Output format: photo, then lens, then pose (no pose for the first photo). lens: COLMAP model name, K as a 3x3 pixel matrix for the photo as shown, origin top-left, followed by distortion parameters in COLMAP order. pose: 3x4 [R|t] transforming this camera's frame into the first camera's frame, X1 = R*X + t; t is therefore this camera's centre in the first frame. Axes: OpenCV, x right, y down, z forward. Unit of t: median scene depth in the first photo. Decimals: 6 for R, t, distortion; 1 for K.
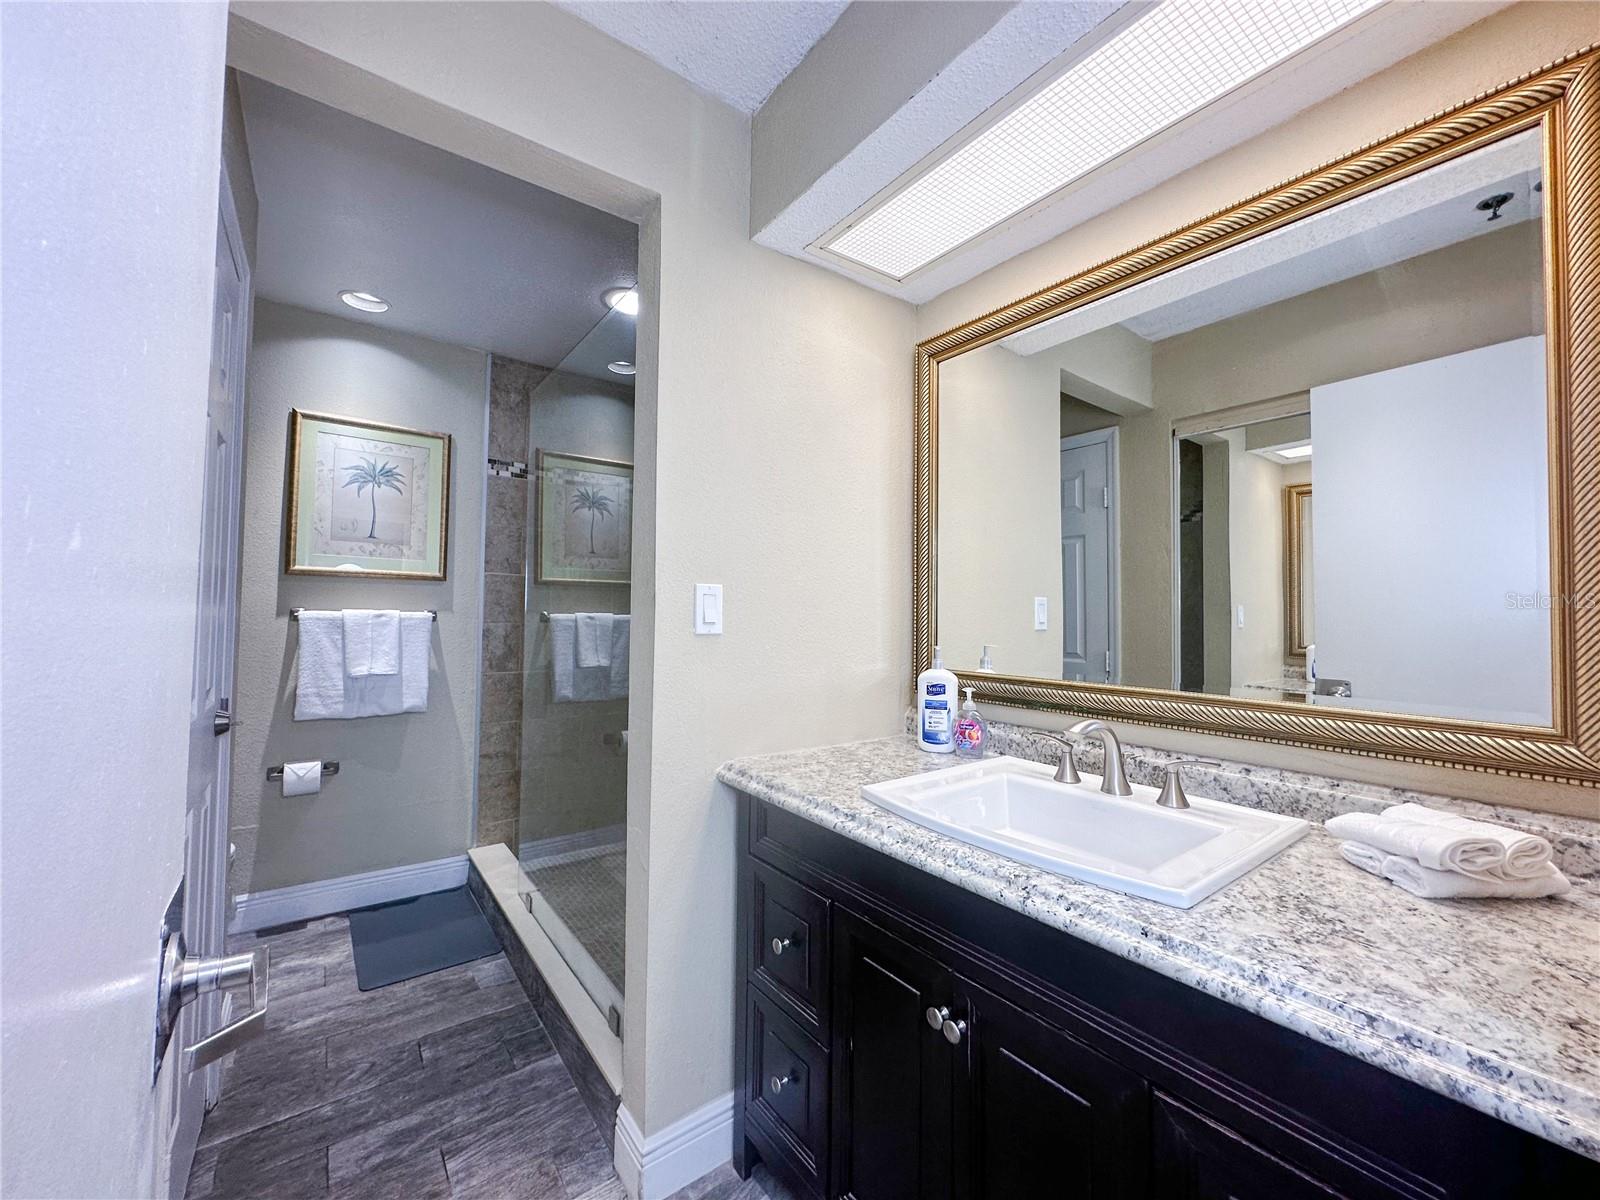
lens RADIAL K [[636.6, 0, 798.3], [0, 636.6, 595.8], [0, 0, 1]] dist [-0.003626, -0.000108]
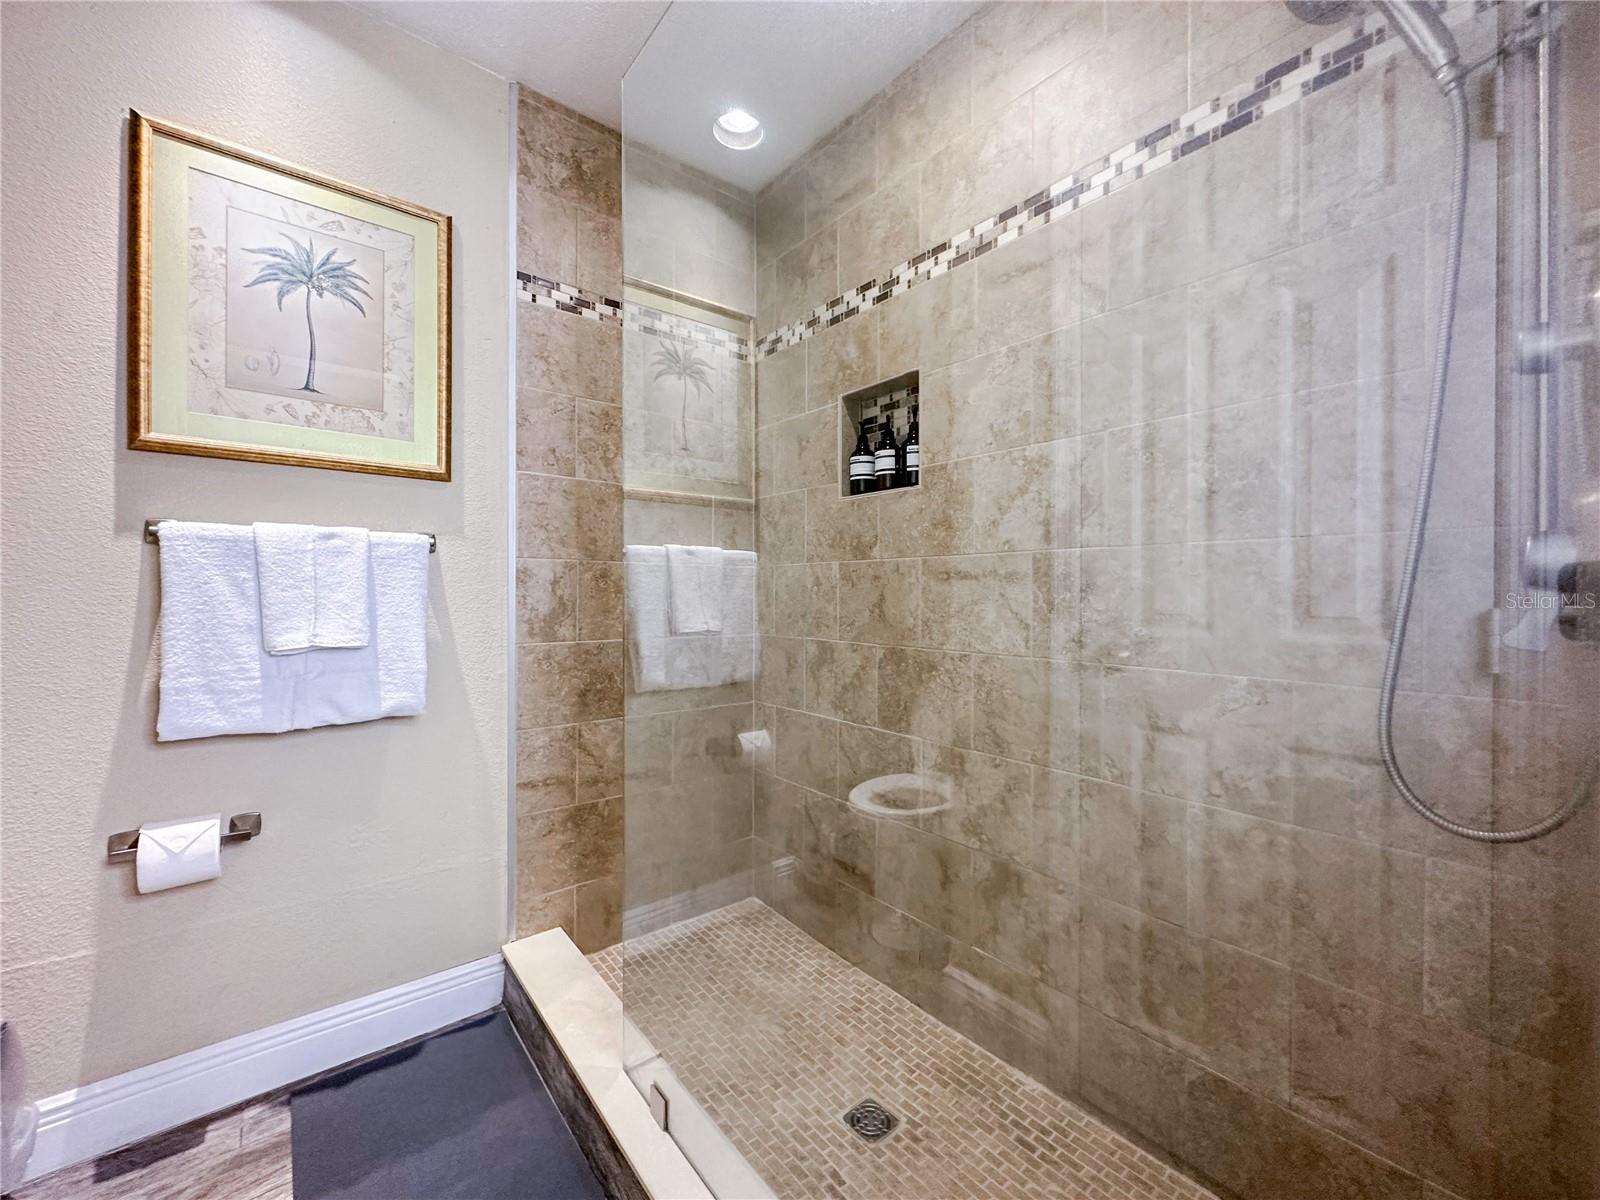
lens RADIAL K [[636.6, 0, 801.4], [0, 636.6, 596.2], [0, 0, 1]] dist [-0.003626, -0.000108]
pose [[0.999229, -0.010487, 0.037845, -0.276500], [0.009020, 0.999210, 0.038710, 0.061217], [-0.038222, -0.038338, 0.998534, 0.439095]]
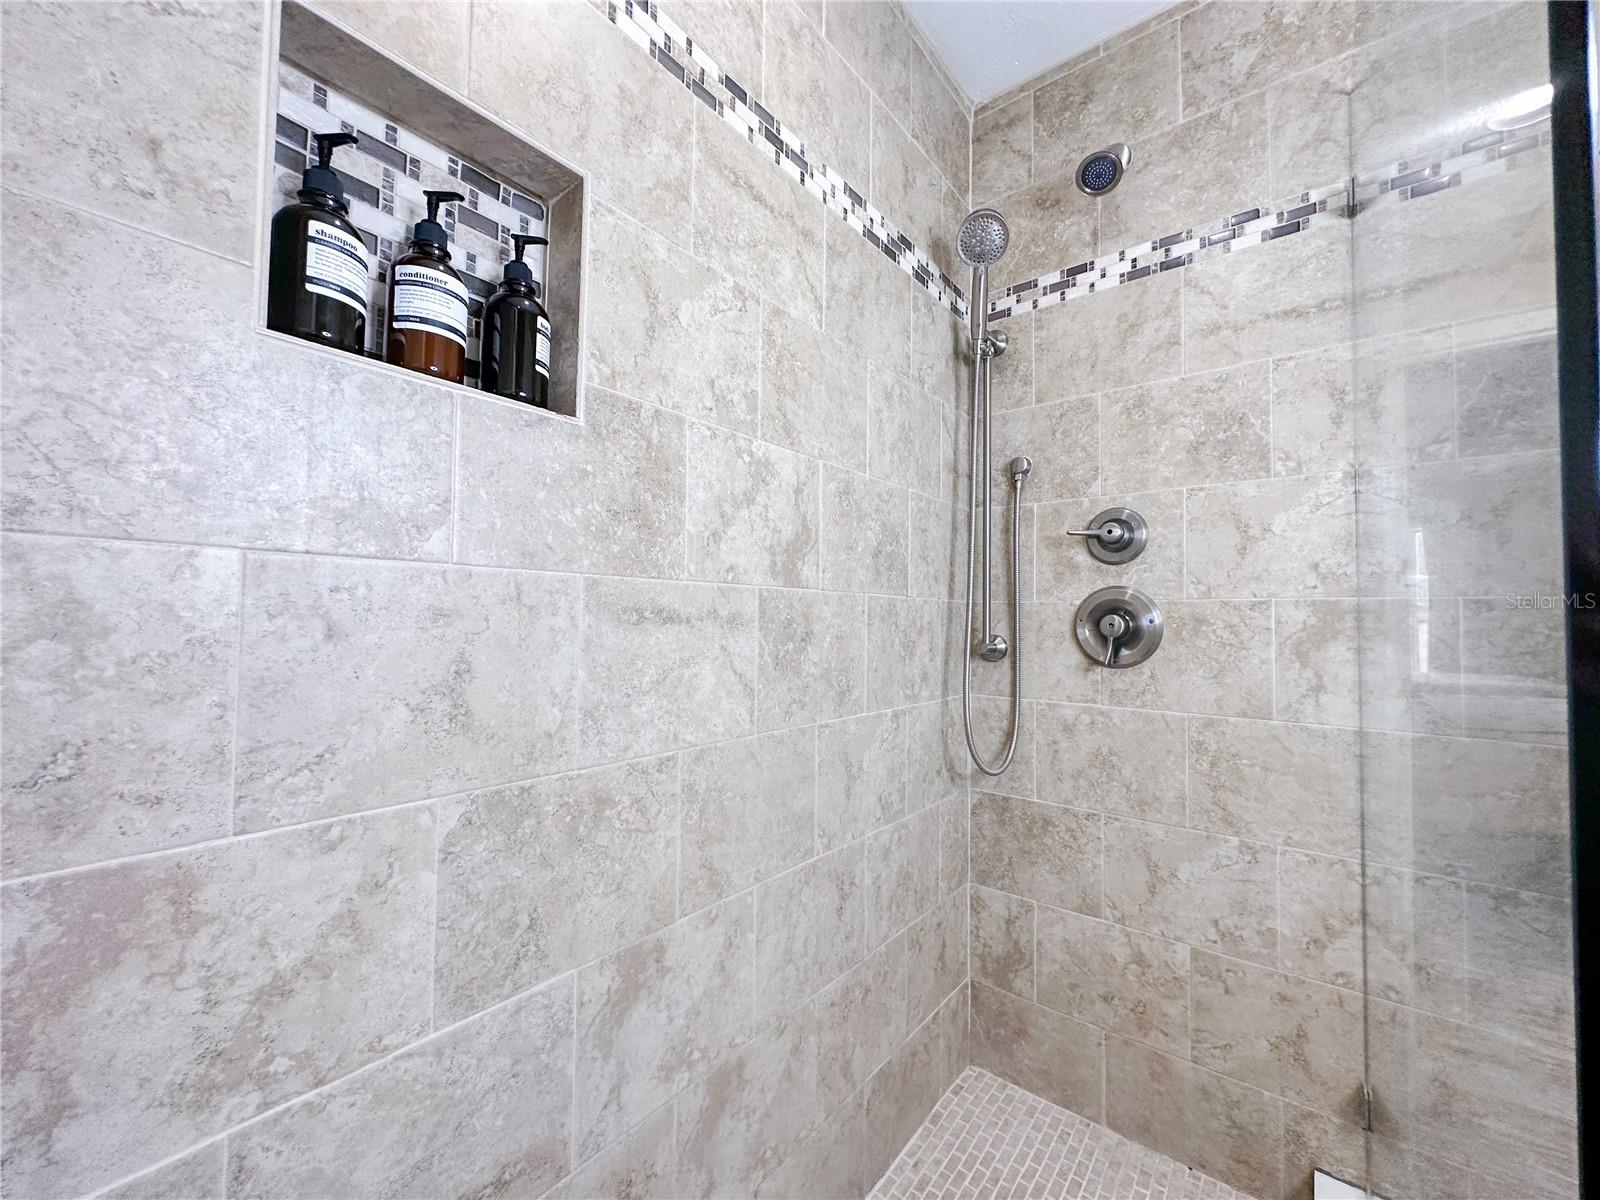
lens RADIAL K [[636.6, 0, 799.7], [0, 636.6, 600.3], [0, 0, 1]] dist [-0.003626, -0.000108]
pose [[-0.240424, 0.016856, 0.970522, -0.428146], [-0.042861, 0.998690, -0.027963, 0.063934], [-0.969721, -0.048321, -0.239387, 0.983452]]
